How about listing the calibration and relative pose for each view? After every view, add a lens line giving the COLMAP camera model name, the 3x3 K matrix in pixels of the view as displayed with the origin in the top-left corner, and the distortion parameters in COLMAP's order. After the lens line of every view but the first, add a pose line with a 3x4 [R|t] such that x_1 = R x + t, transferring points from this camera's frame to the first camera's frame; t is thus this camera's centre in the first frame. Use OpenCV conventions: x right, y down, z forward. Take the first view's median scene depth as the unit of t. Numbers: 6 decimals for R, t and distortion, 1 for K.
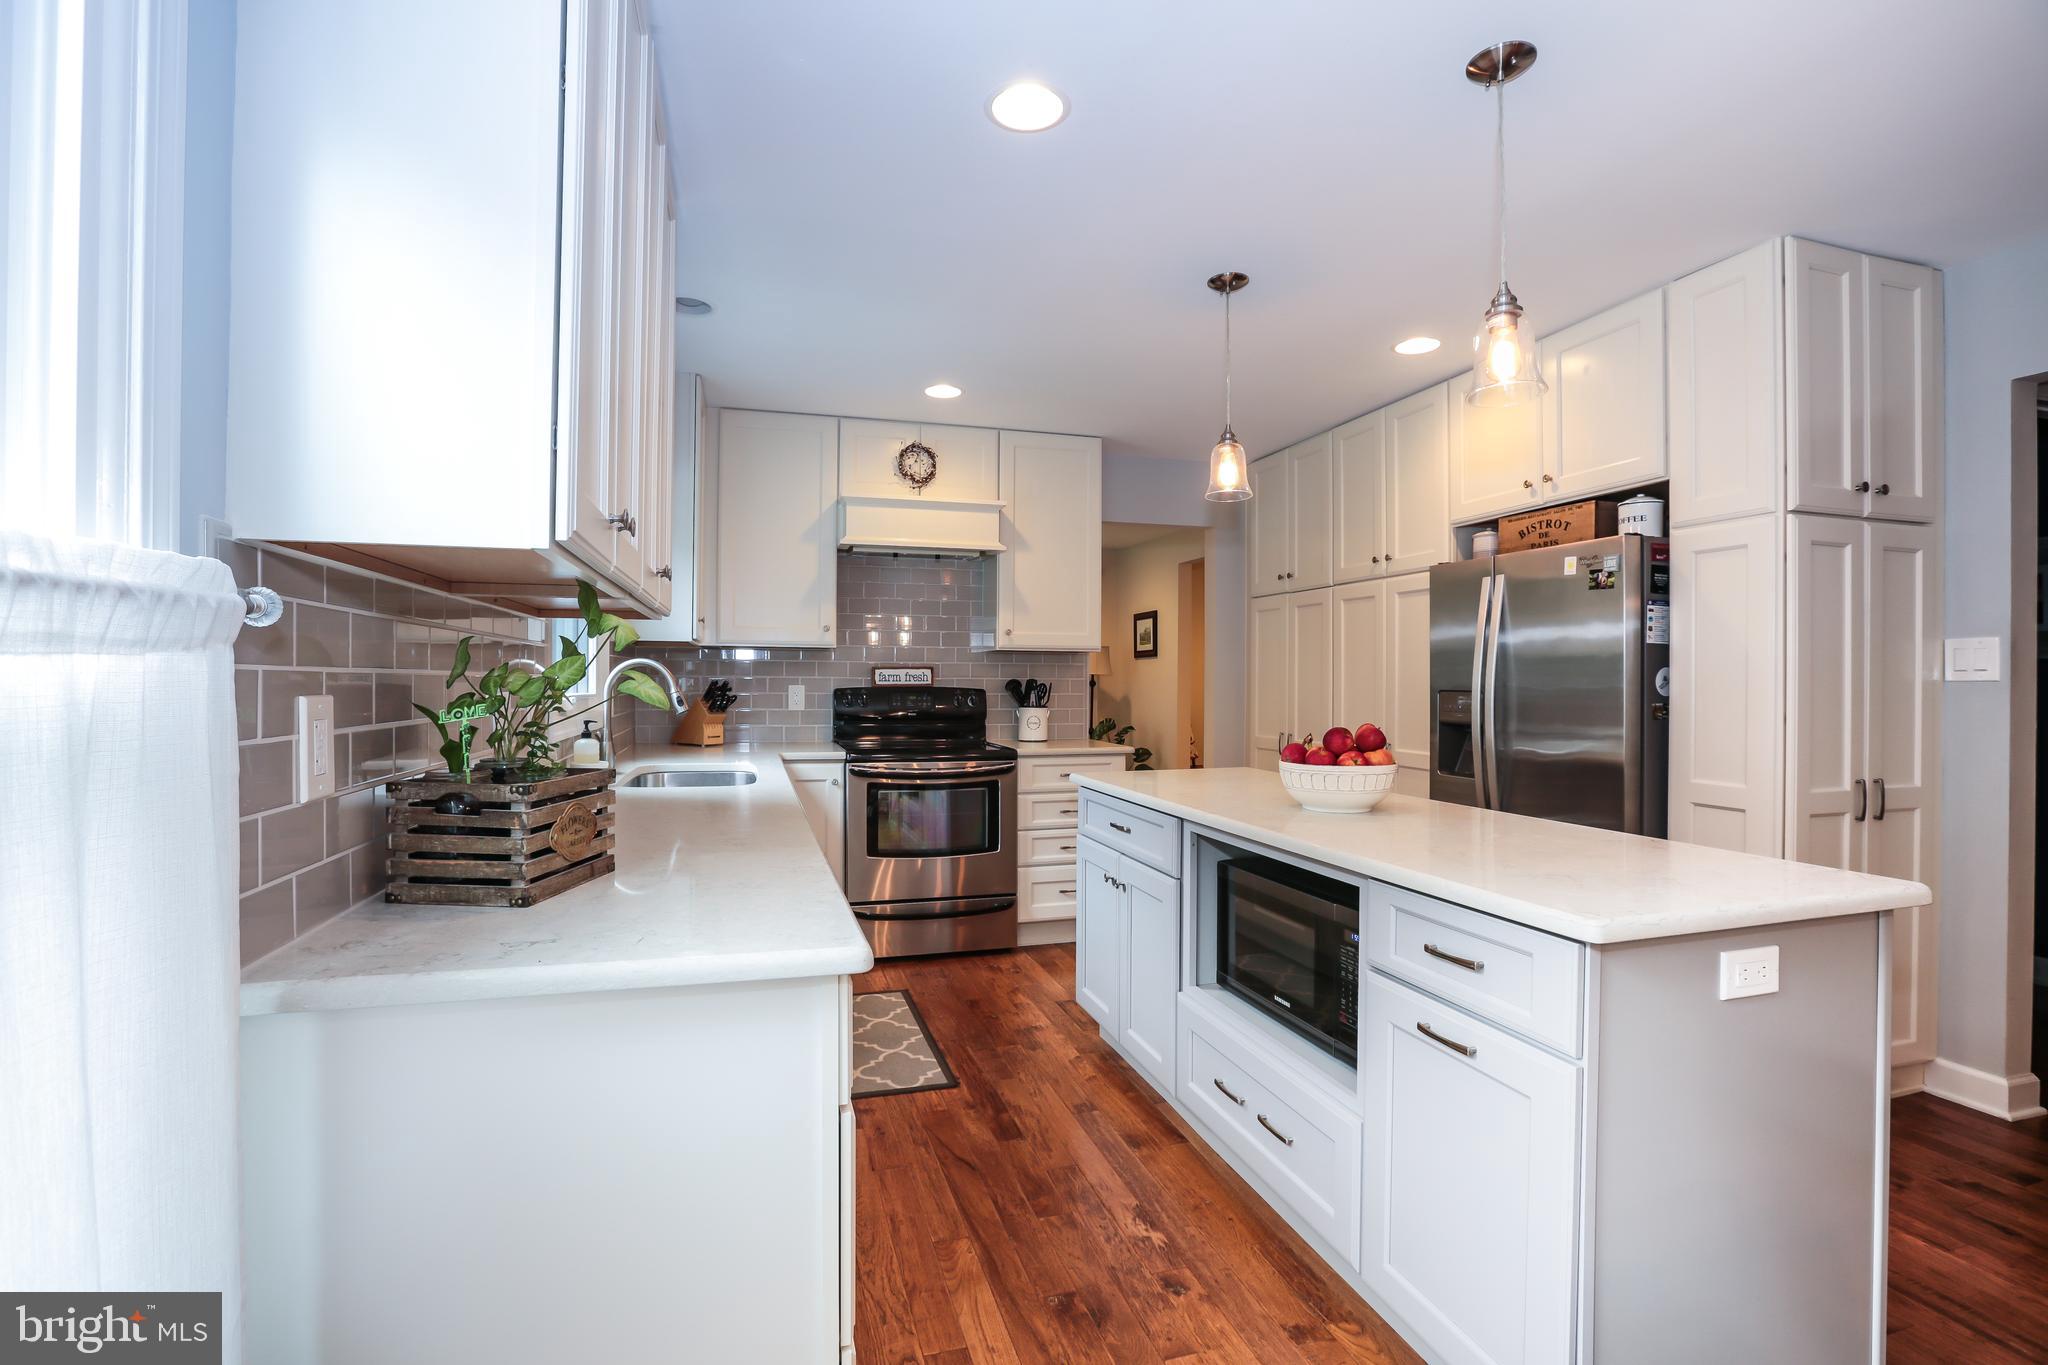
lens RADIAL K [[939.1, 0, 1024.0], [0, 939.1, 682.5], [0, 0, 1]] dist [-0.072111, 0.045772]
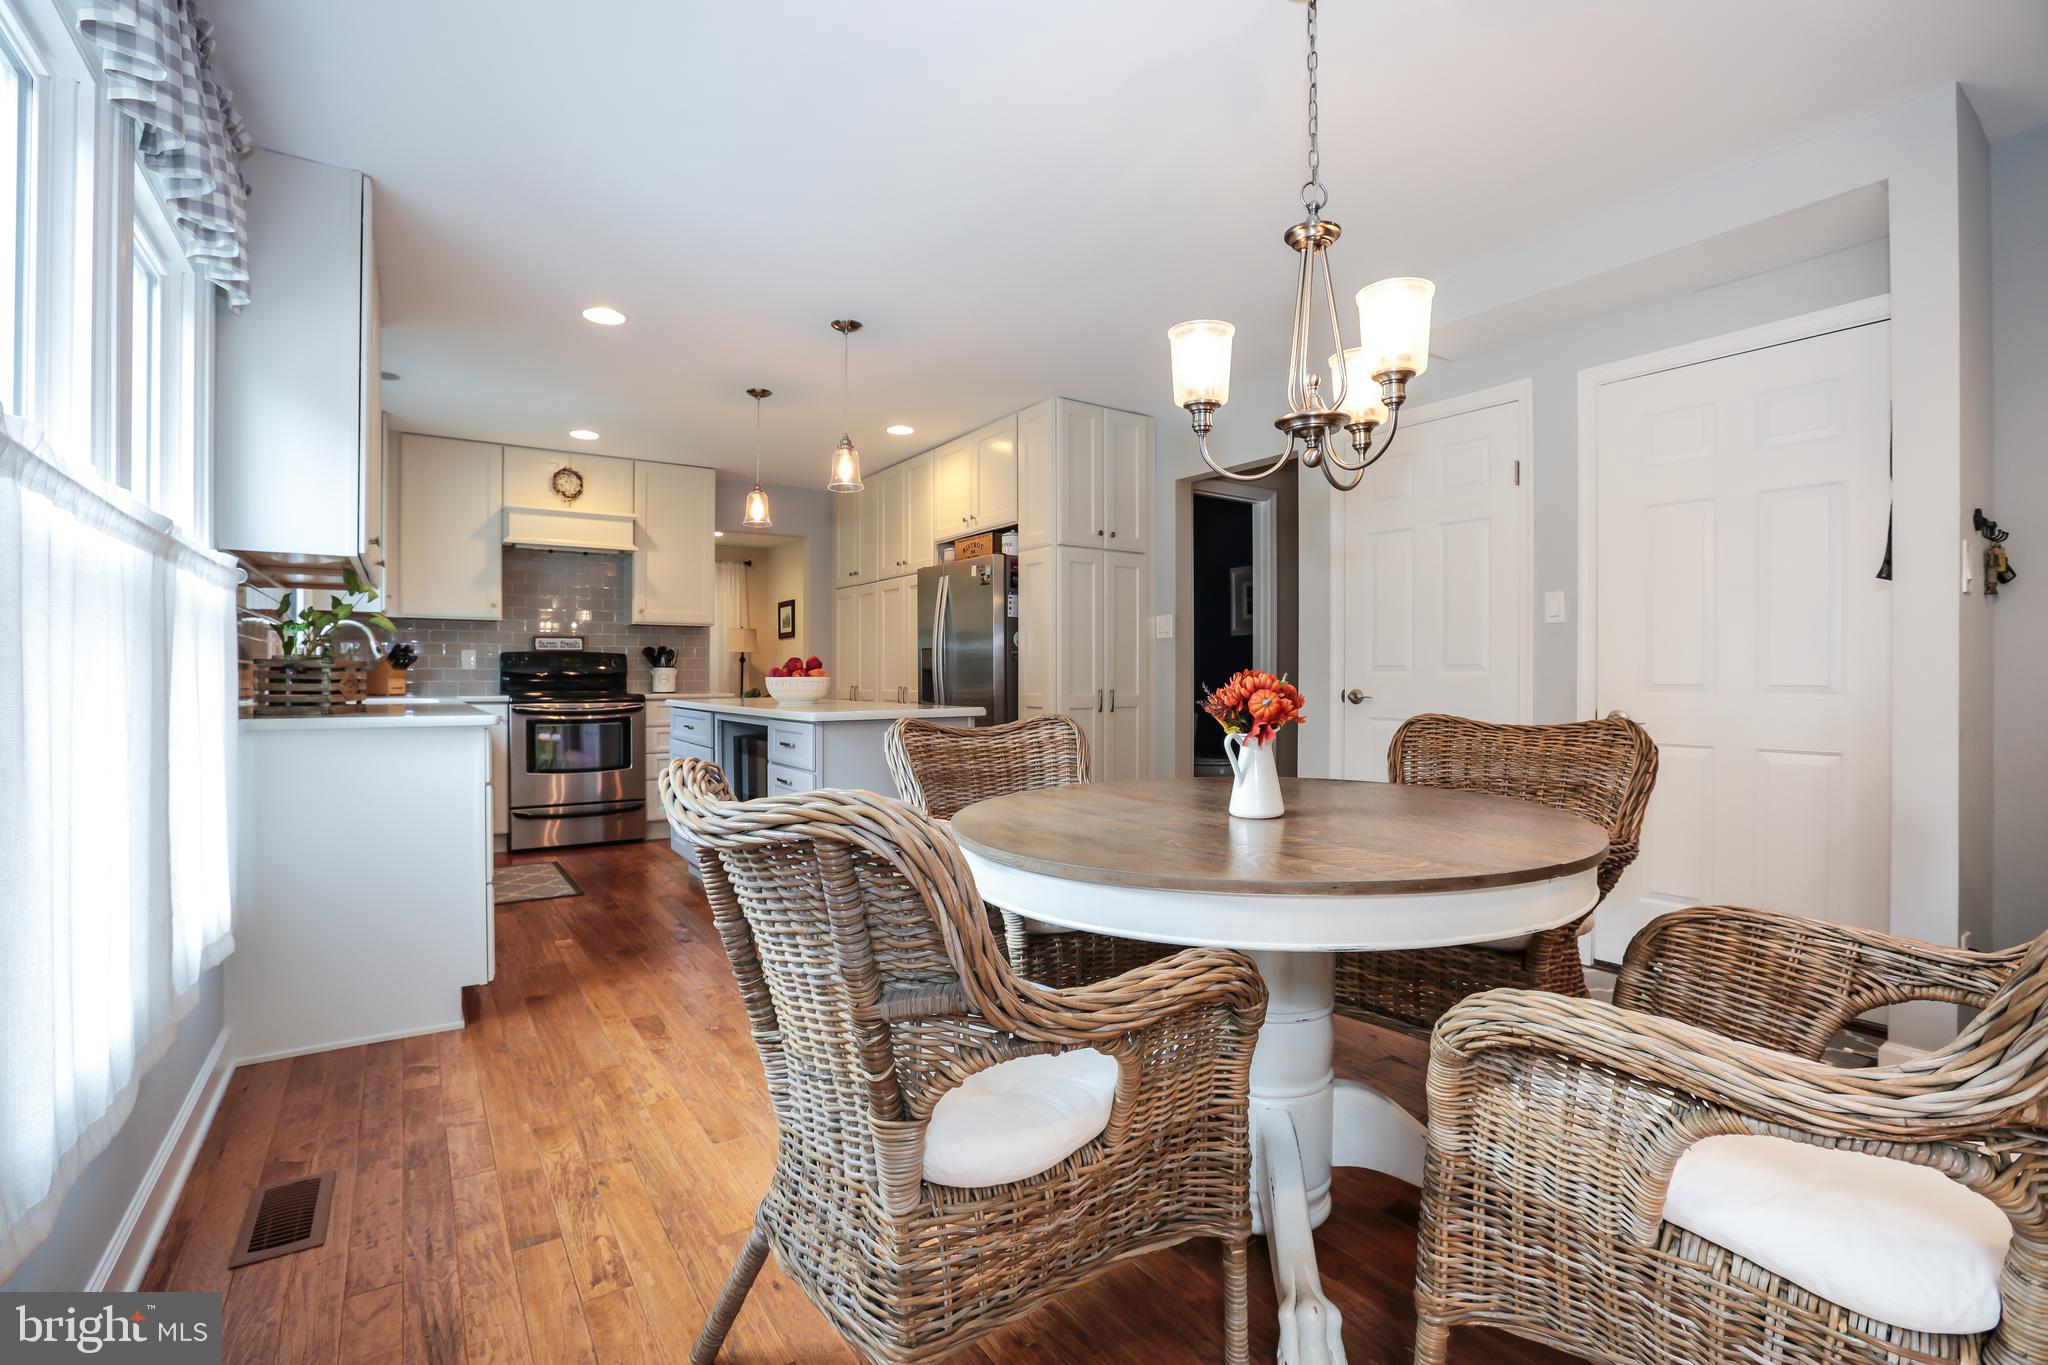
lens RADIAL K [[939.1, 0, 1024.0], [0, 939.1, 682.5], [0, 0, 1]] dist [-0.072111, 0.045772]
pose [[0.954573, -0.007032, 0.297895, 0.116781], [0.005563, 0.999968, 0.005777, 0.047995], [-0.297926, -0.003857, 0.954581, -0.469284]]
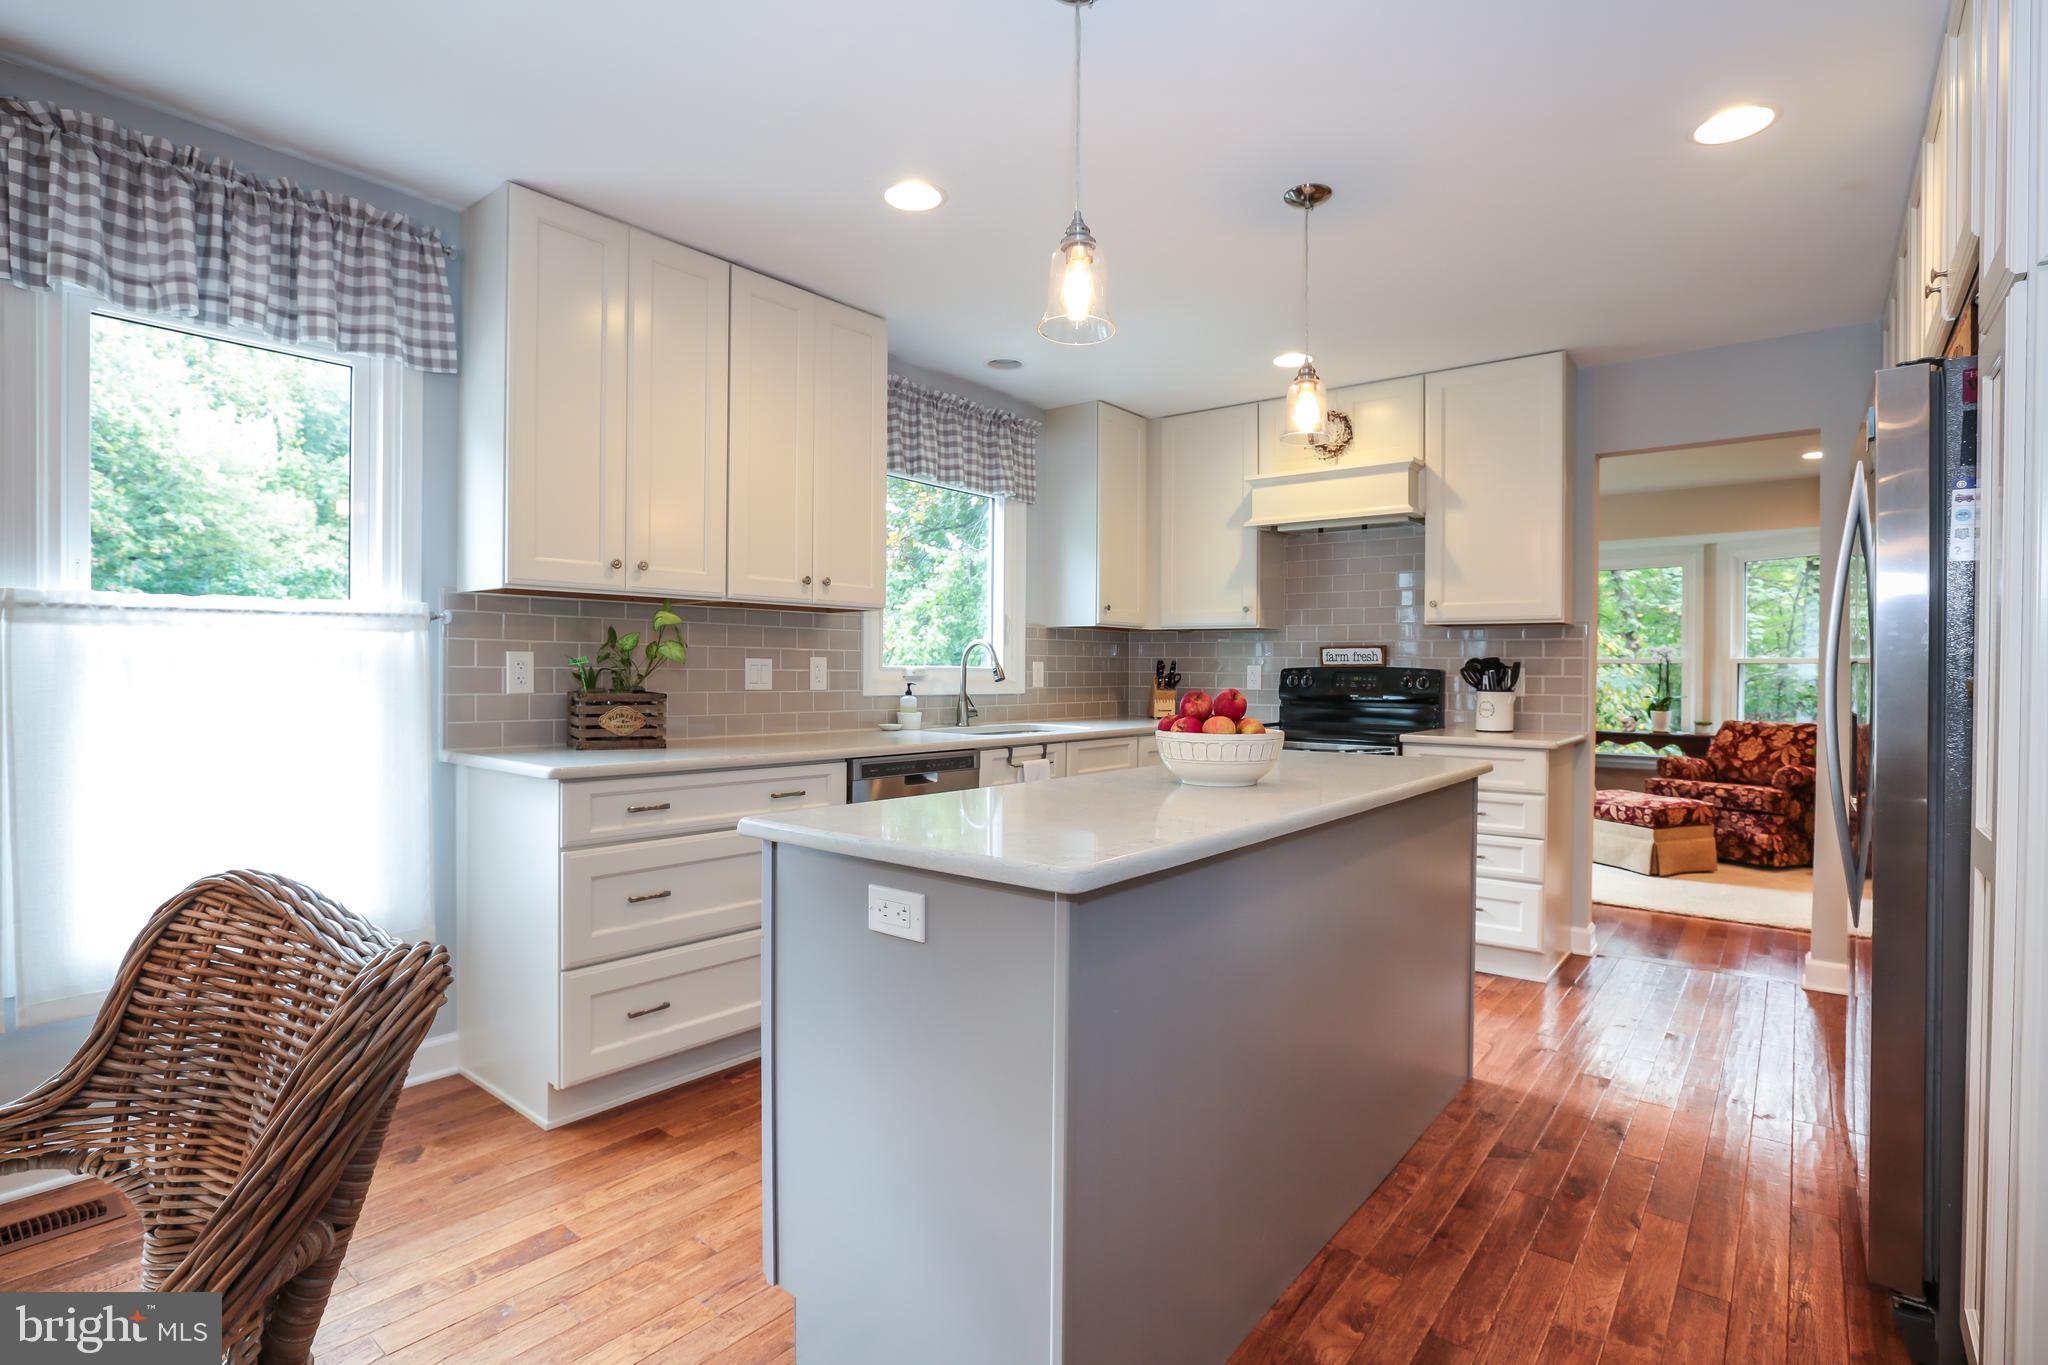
lens RADIAL K [[1002.2, 0, 986.8], [0, 1002.2, 686.8], [0, 0, 1]] dist [-0.024591, 0.000262]
pose [[0.547388, 0.014738, -0.836749, 0.563944], [-0.009108, 0.999891, 0.011653, 0.017604], [0.836829, 0.001242, 0.547462, 0.152351]]
